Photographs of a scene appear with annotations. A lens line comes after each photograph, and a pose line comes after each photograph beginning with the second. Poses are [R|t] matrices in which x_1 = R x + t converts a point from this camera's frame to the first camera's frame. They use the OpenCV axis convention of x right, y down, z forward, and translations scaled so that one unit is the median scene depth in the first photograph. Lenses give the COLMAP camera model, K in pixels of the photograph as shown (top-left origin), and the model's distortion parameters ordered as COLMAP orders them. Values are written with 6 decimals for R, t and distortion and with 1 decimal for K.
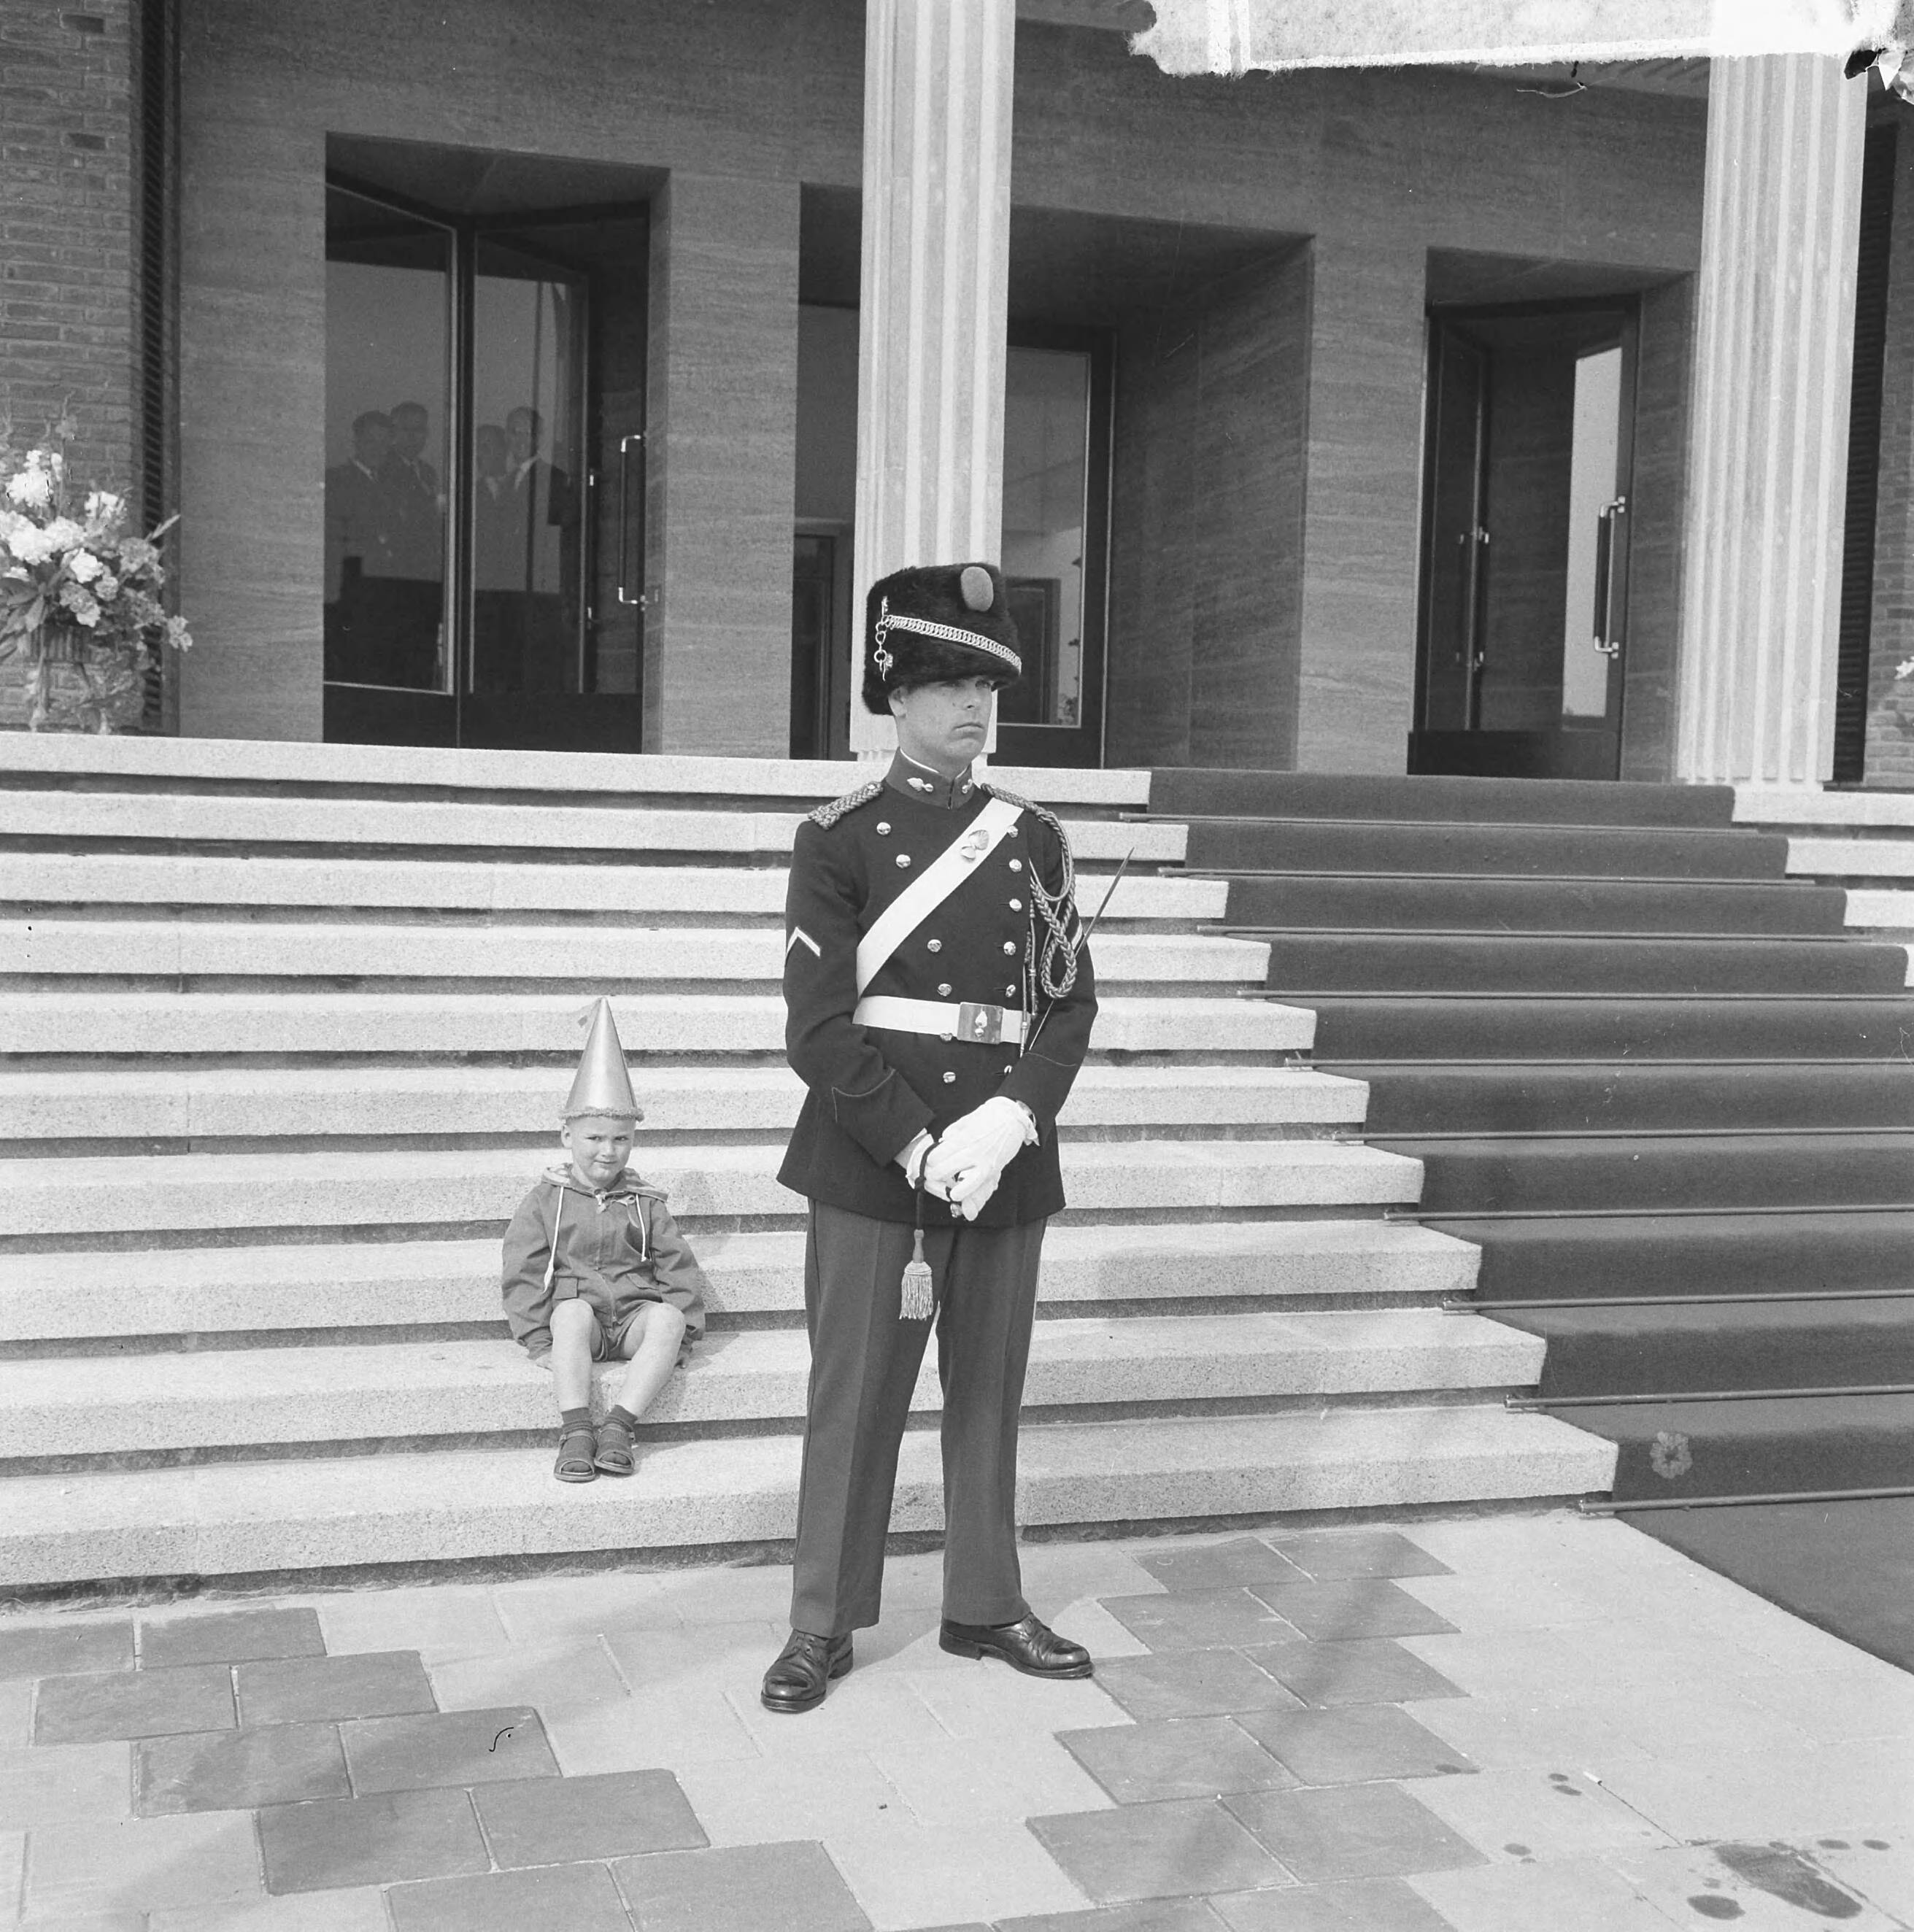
lens RADIAL K [[2652.0, 0, 962.8], [0, 2652.0, 970.3], [0, 0, 1]] dist [0.089887, -0.088847]
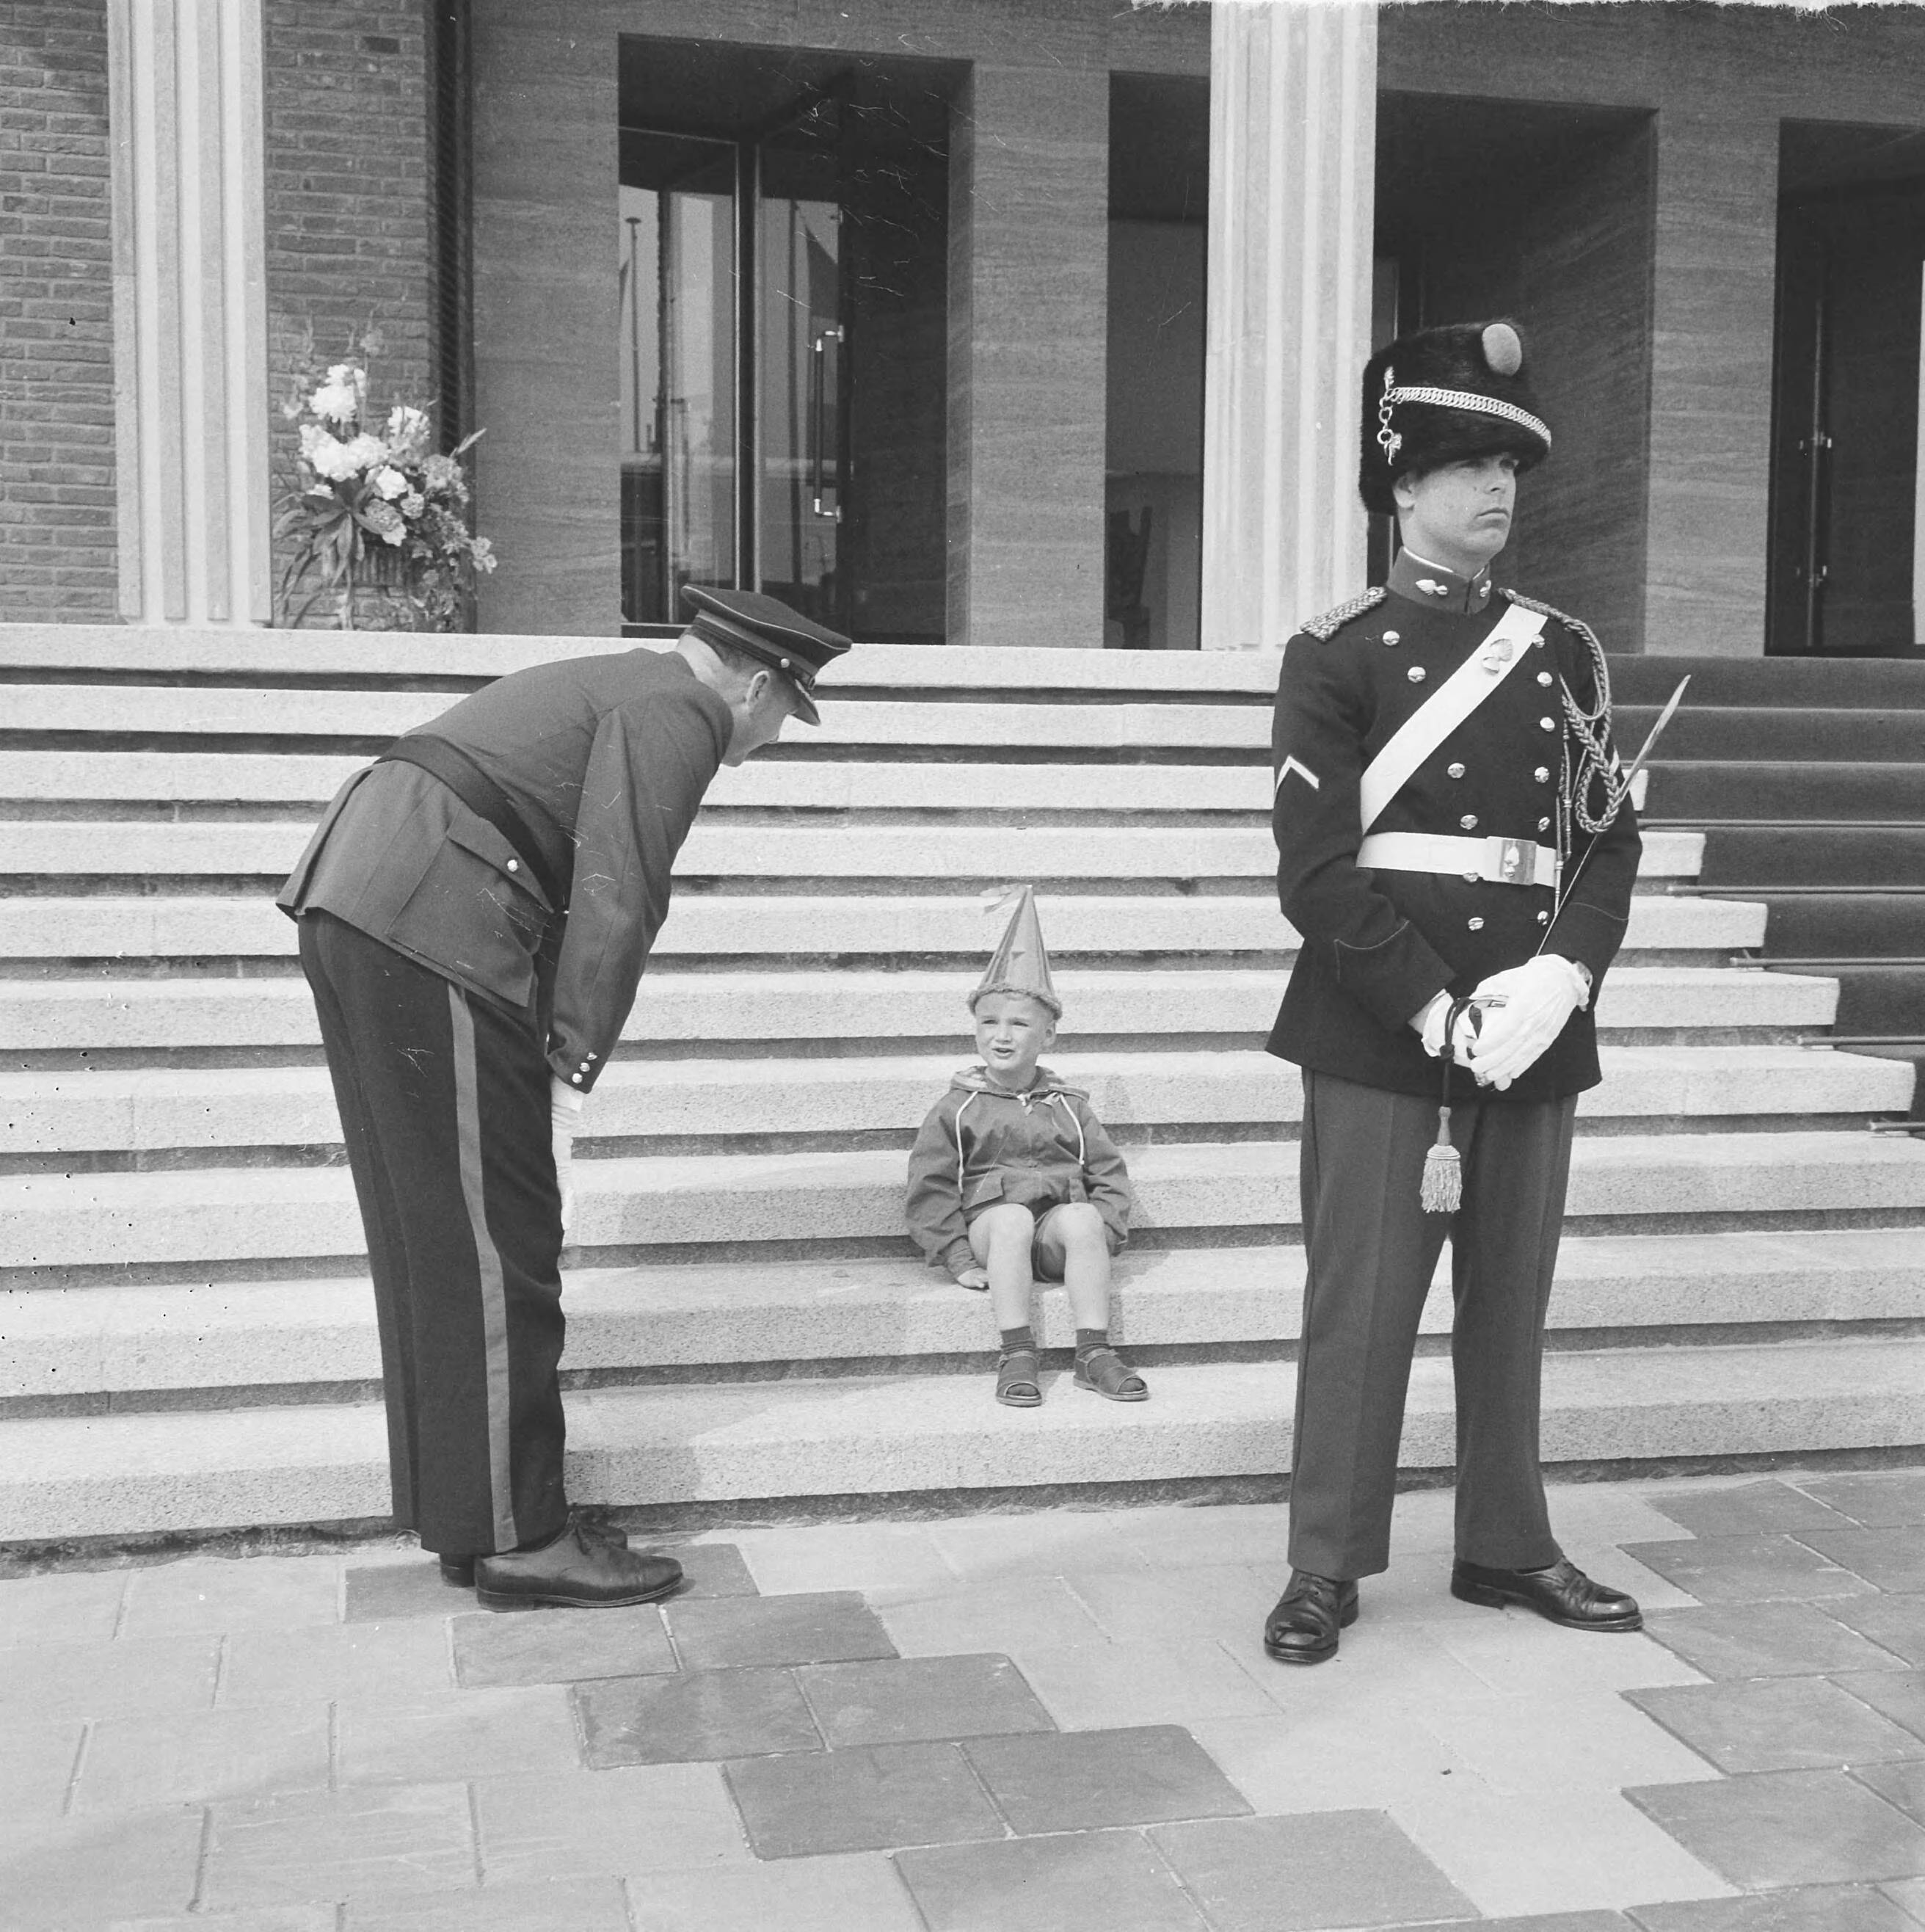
lens RADIAL K [[2679.6, 0, 976.7], [0, 2679.6, 959.1], [0, 0, 1]] dist [0.075707, -0.078196]
pose [[0.996744, -0.013843, -0.079432, -0.069592], [0.013864, 0.999904, -0.000289, 0.035355], [0.079429, -0.000813, 0.996840, 0.089866]]
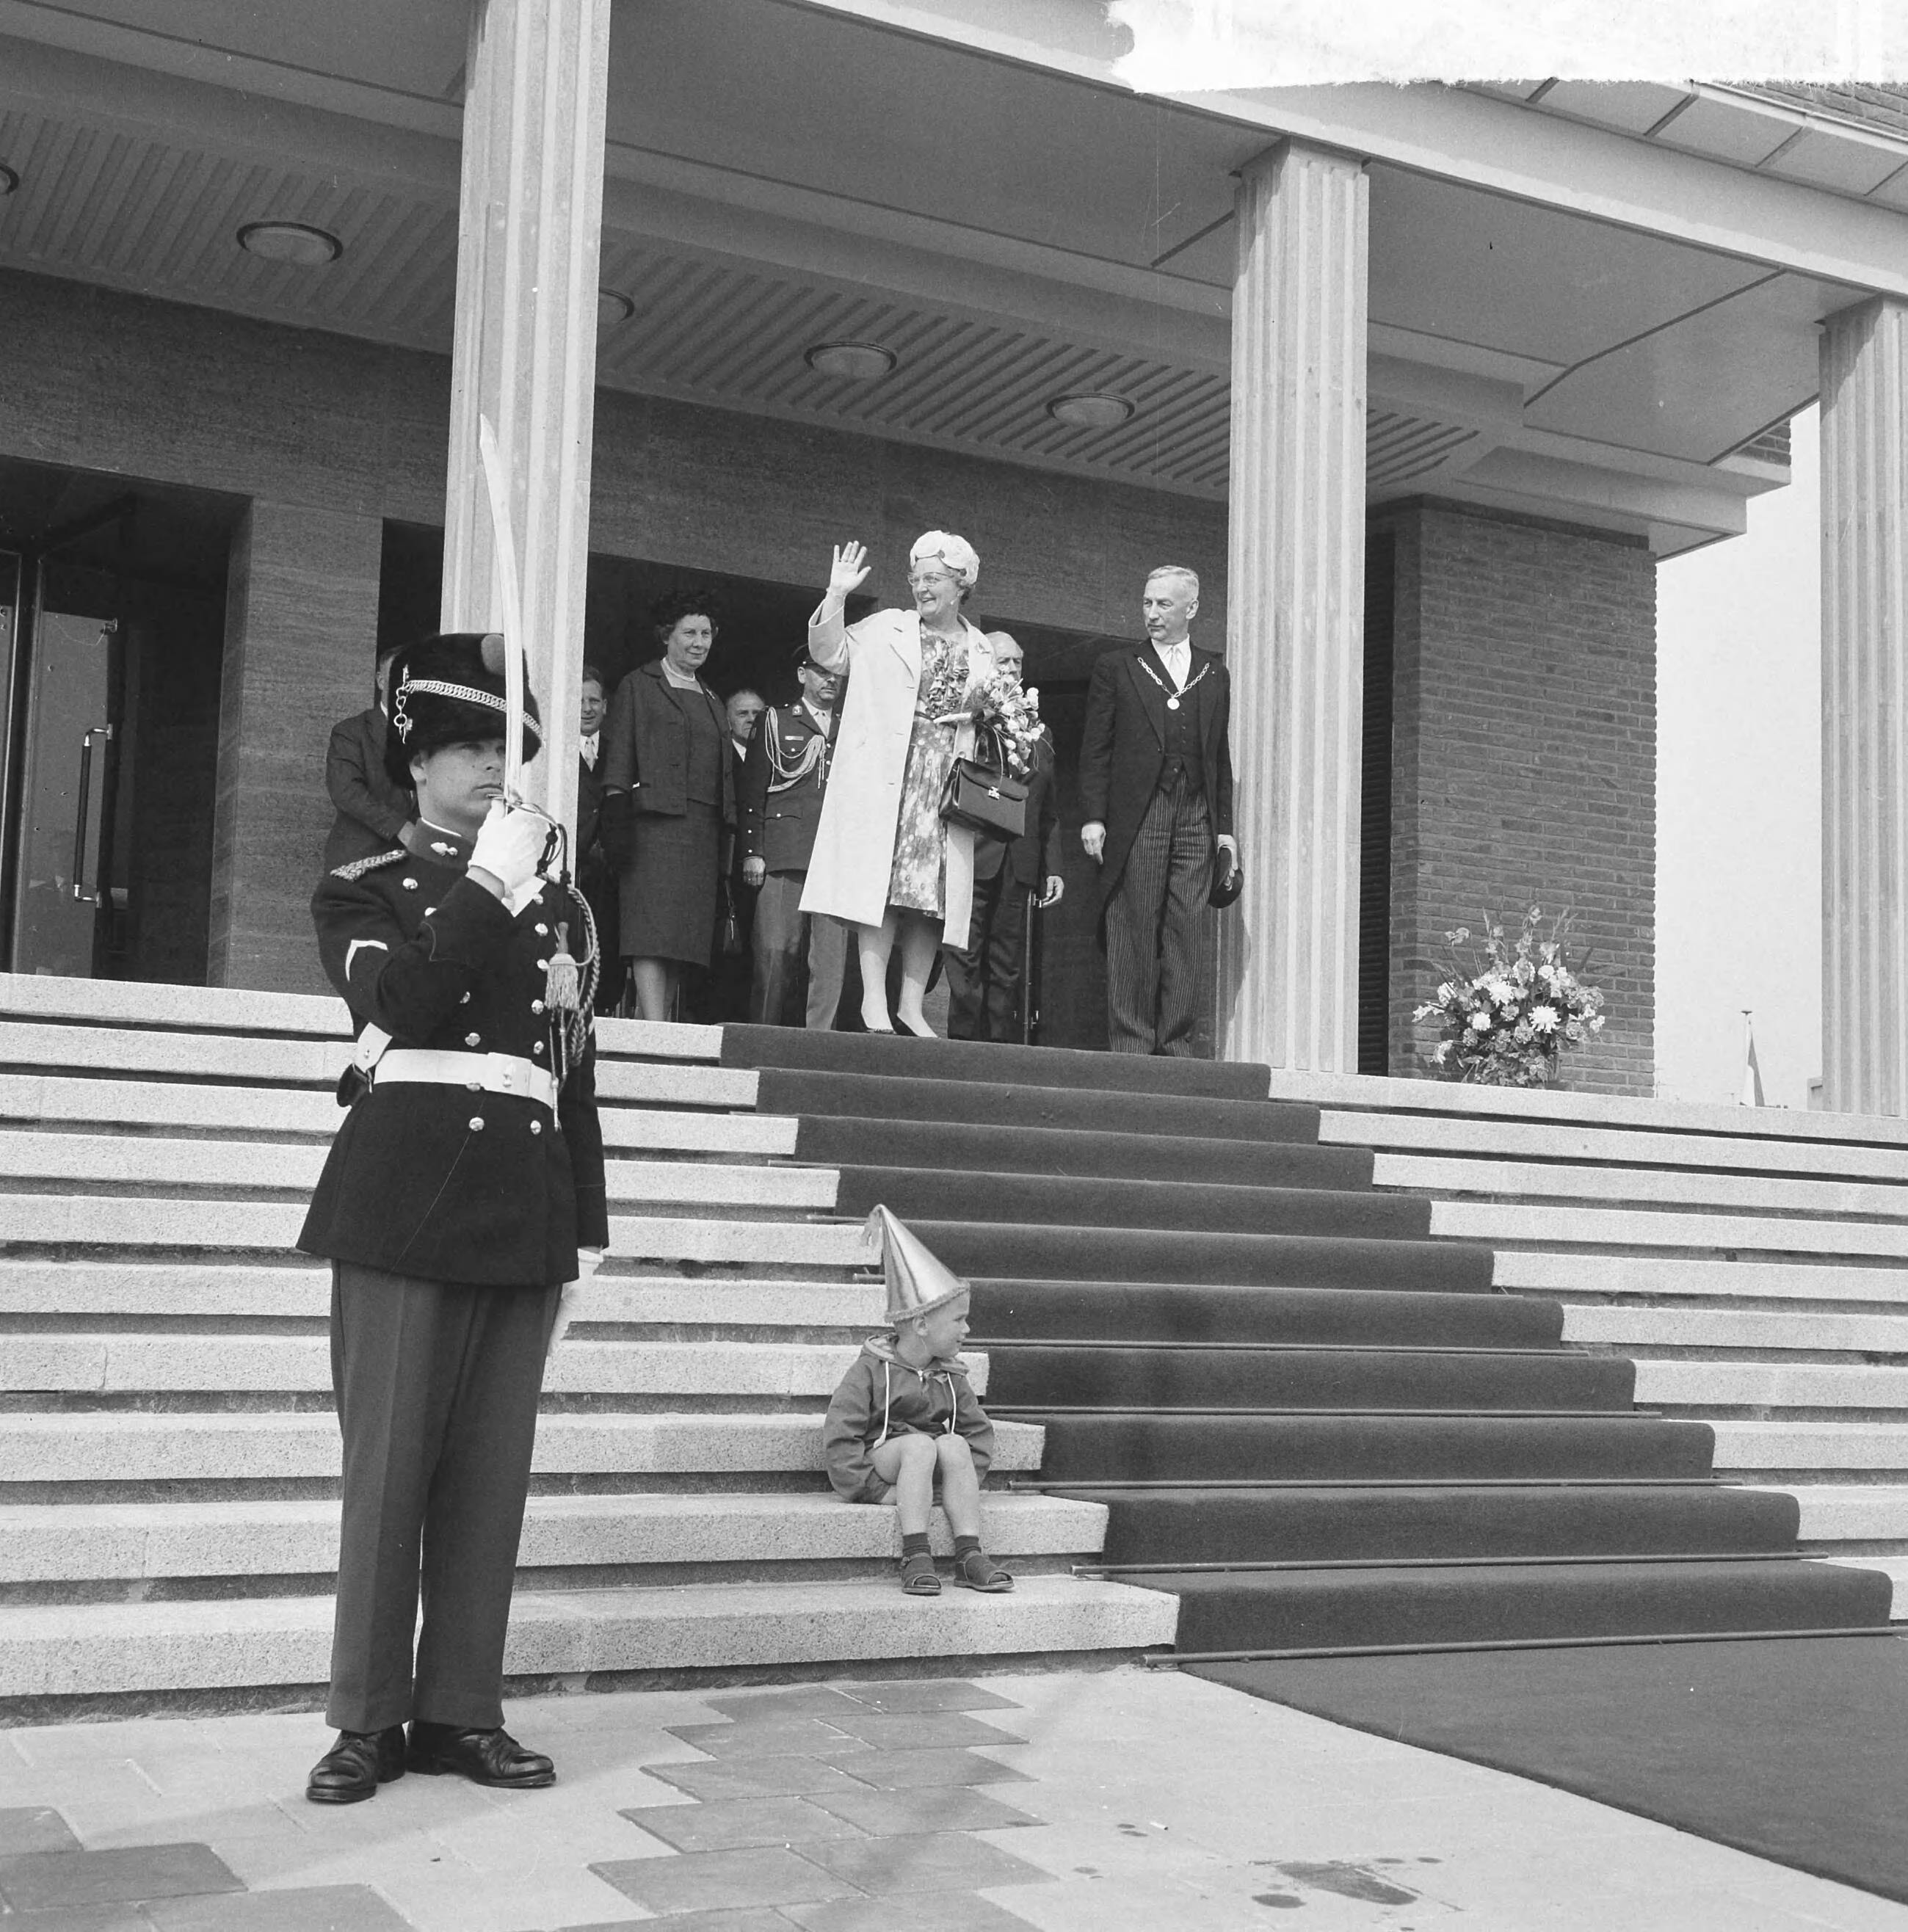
lens RADIAL K [[2632.3, 0, 964.1], [0, 2632.3, 972.3], [0, 0, 1]] dist [0.090994, -0.121309]
pose [[0.986596, 0.020069, 0.161945, -0.002744], [0.008161, 0.985099, -0.171795, 0.108324], [-0.162980, 0.170814, 0.971731, -0.003993]]
